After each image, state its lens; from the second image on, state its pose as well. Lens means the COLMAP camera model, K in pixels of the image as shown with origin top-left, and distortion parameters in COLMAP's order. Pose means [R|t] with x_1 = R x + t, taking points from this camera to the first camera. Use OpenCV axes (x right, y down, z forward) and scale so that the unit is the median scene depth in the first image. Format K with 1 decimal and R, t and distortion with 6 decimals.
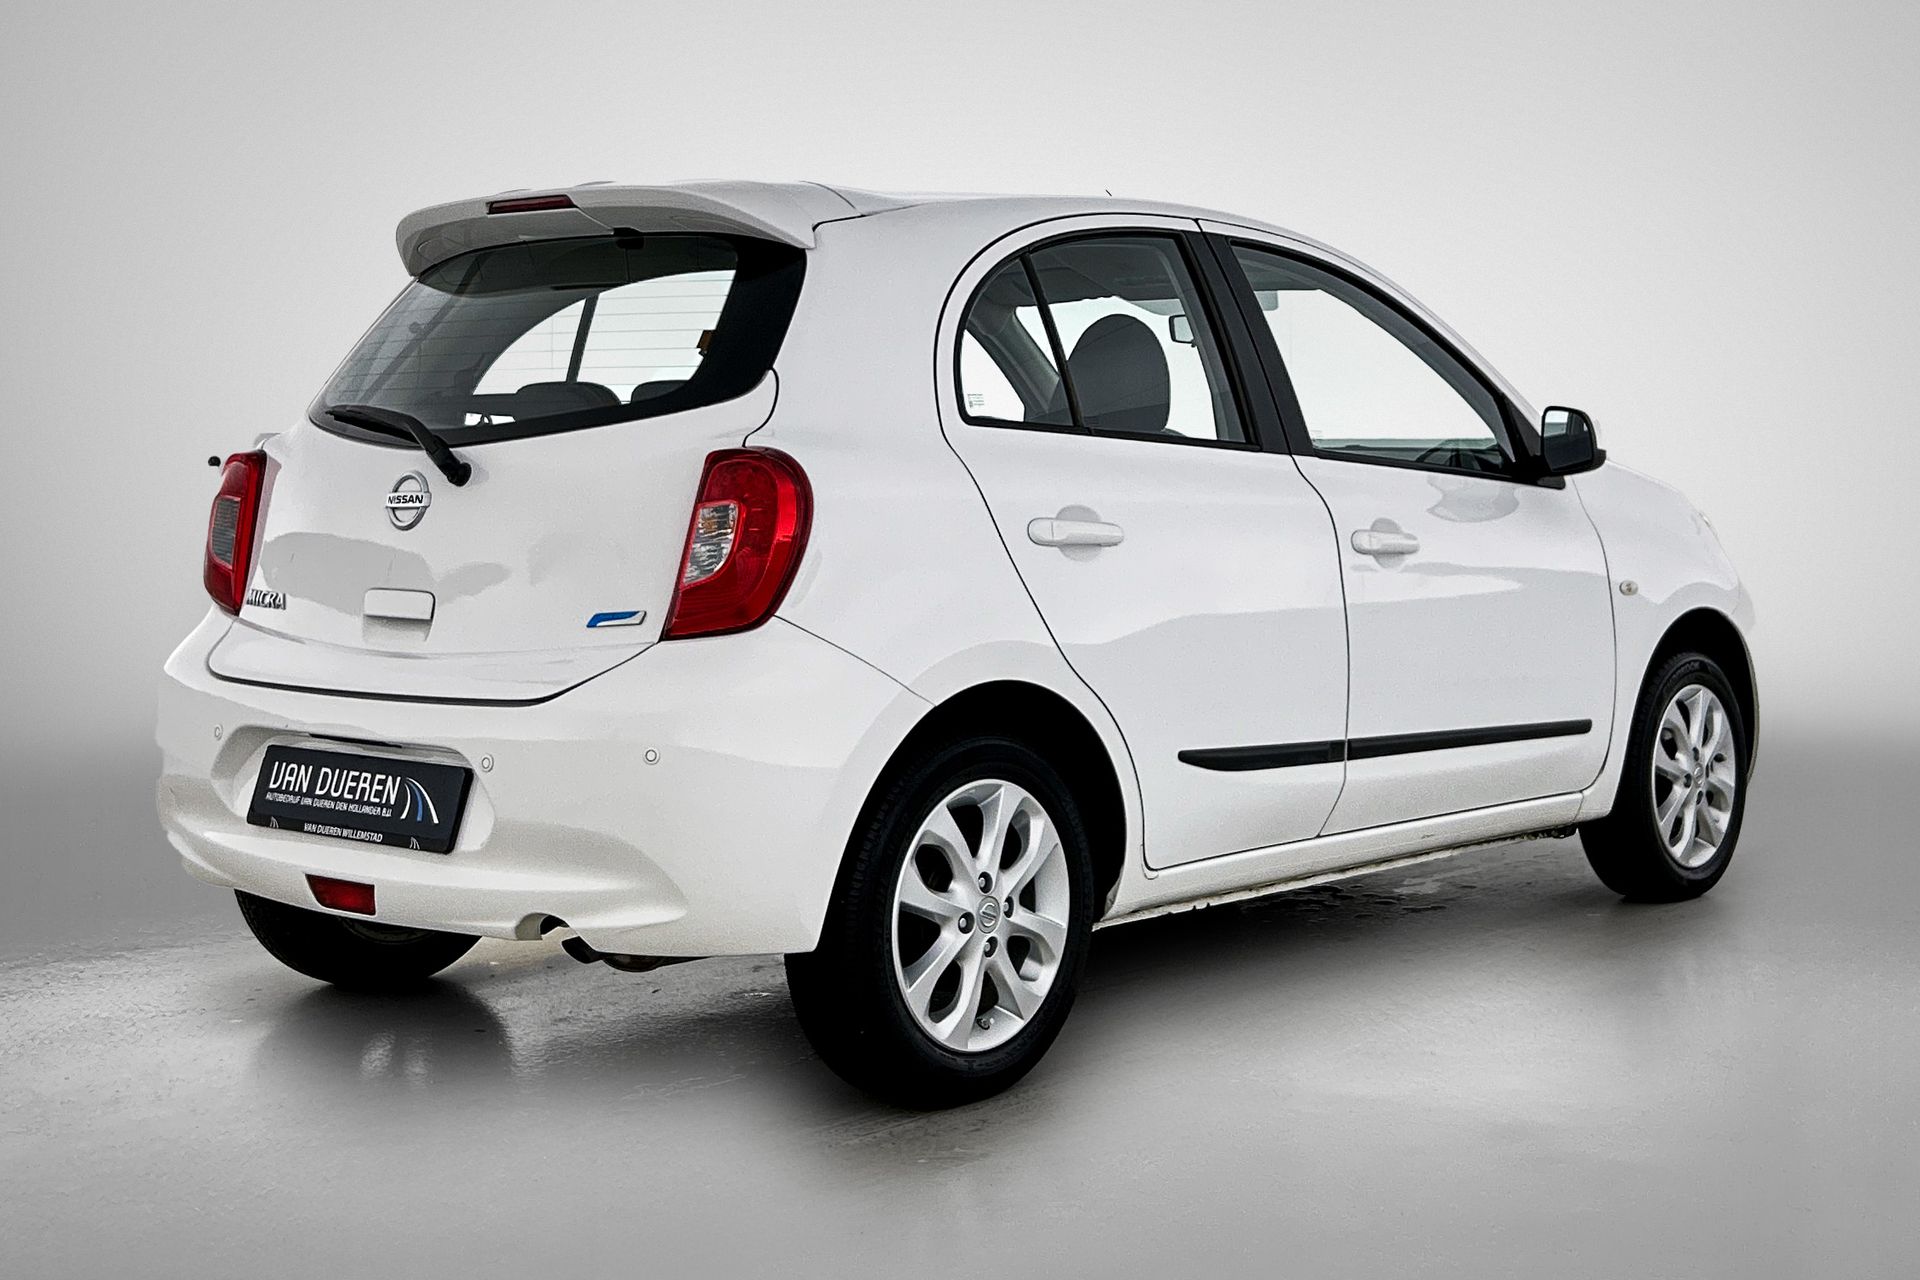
lens RADIAL K [[1492.4, 0, 958.9], [0, 1492.4, 632.0], [0, 0, 1]] dist [0.135448, -0.003601]
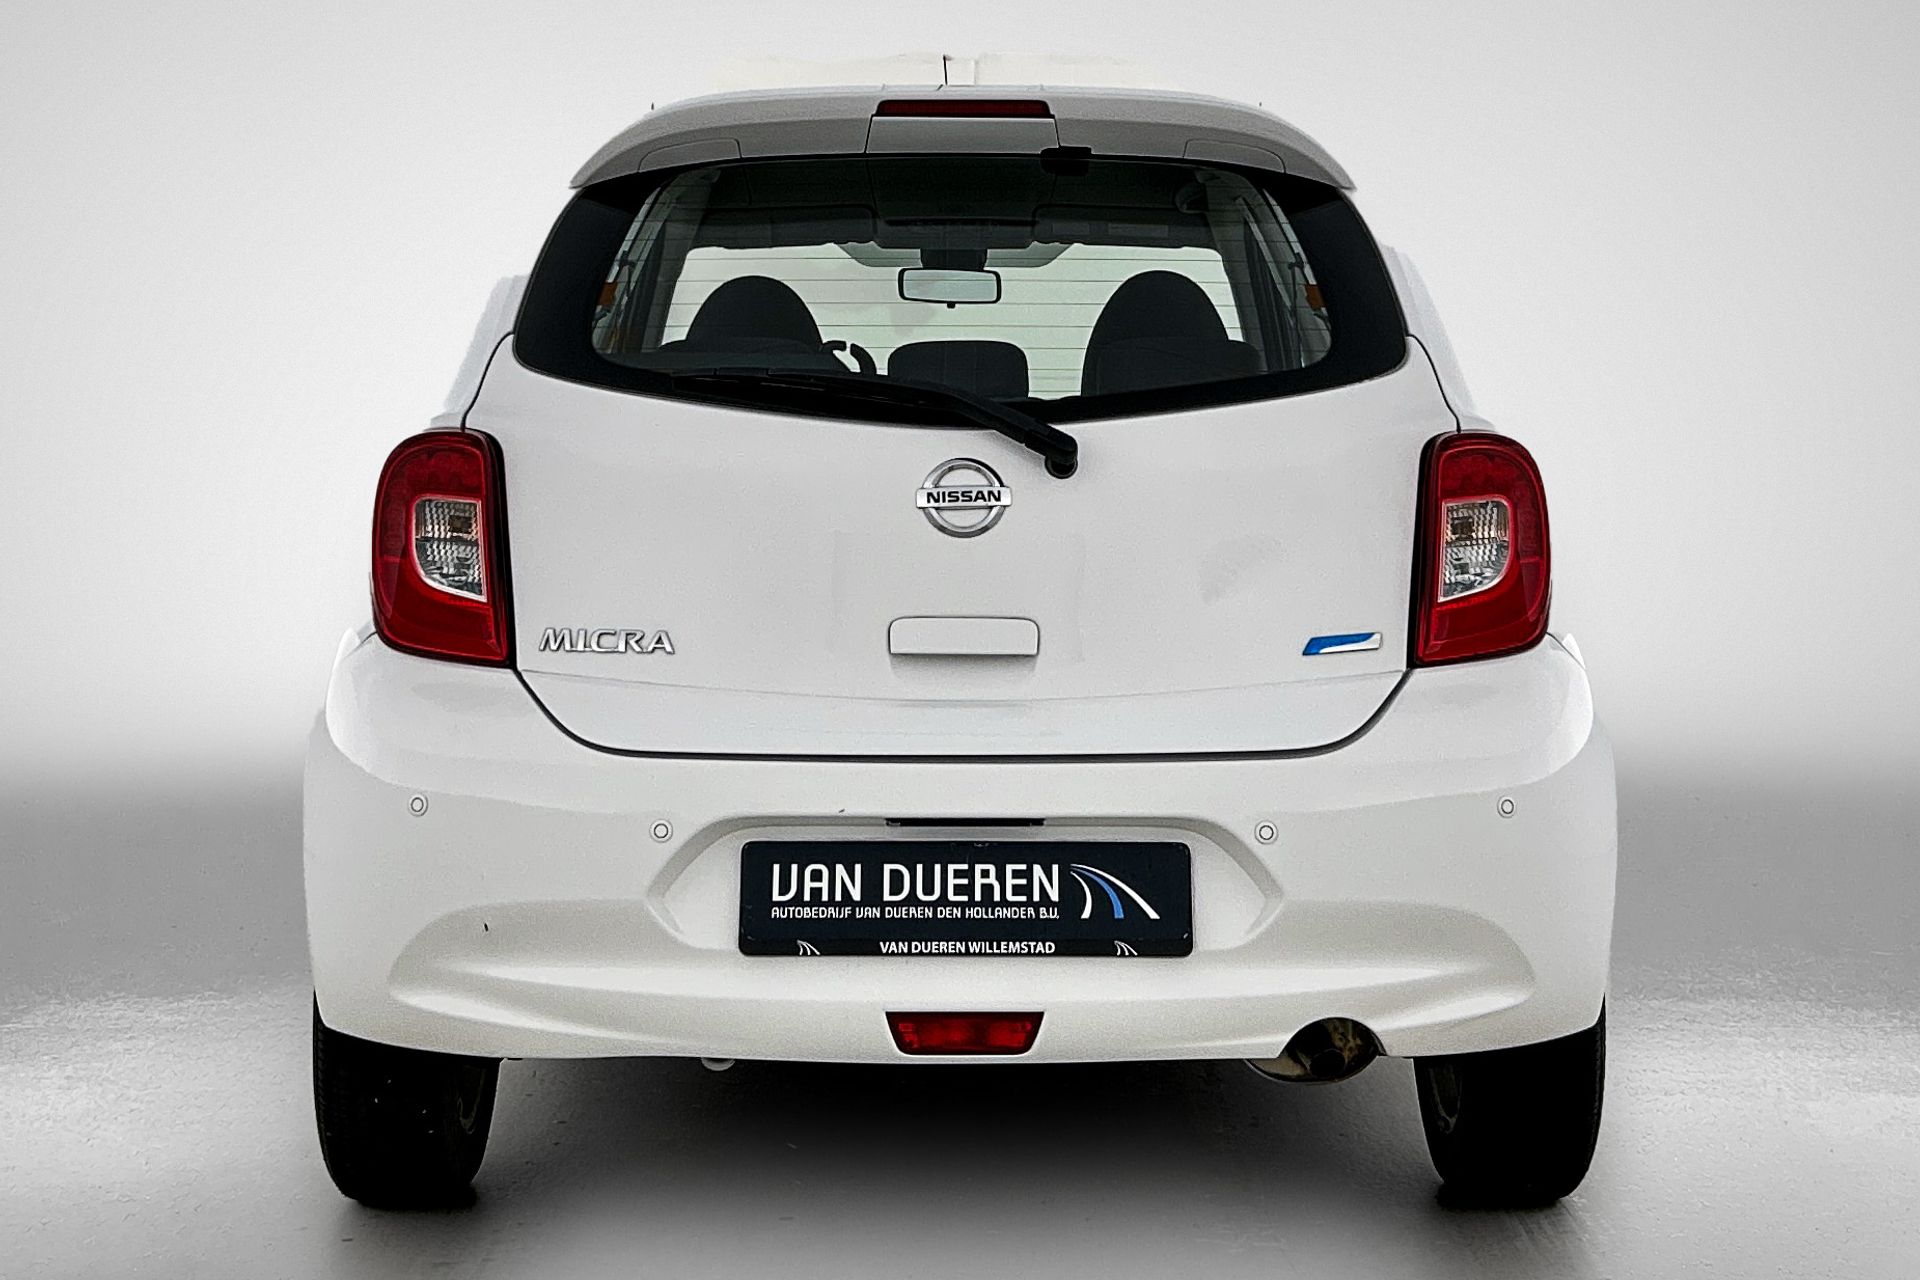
lens RADIAL K [[1492.4, 0, 952.6], [0, 1492.4, 642.1], [0, 0, 1]] dist [0.135448, -0.003601]
pose [[0.848922, -0.046746, 0.526447, -0.774548], [0.036087, 0.998883, 0.030505, -0.038681], [-0.527284, -0.006899, 0.849661, 0.381673]]
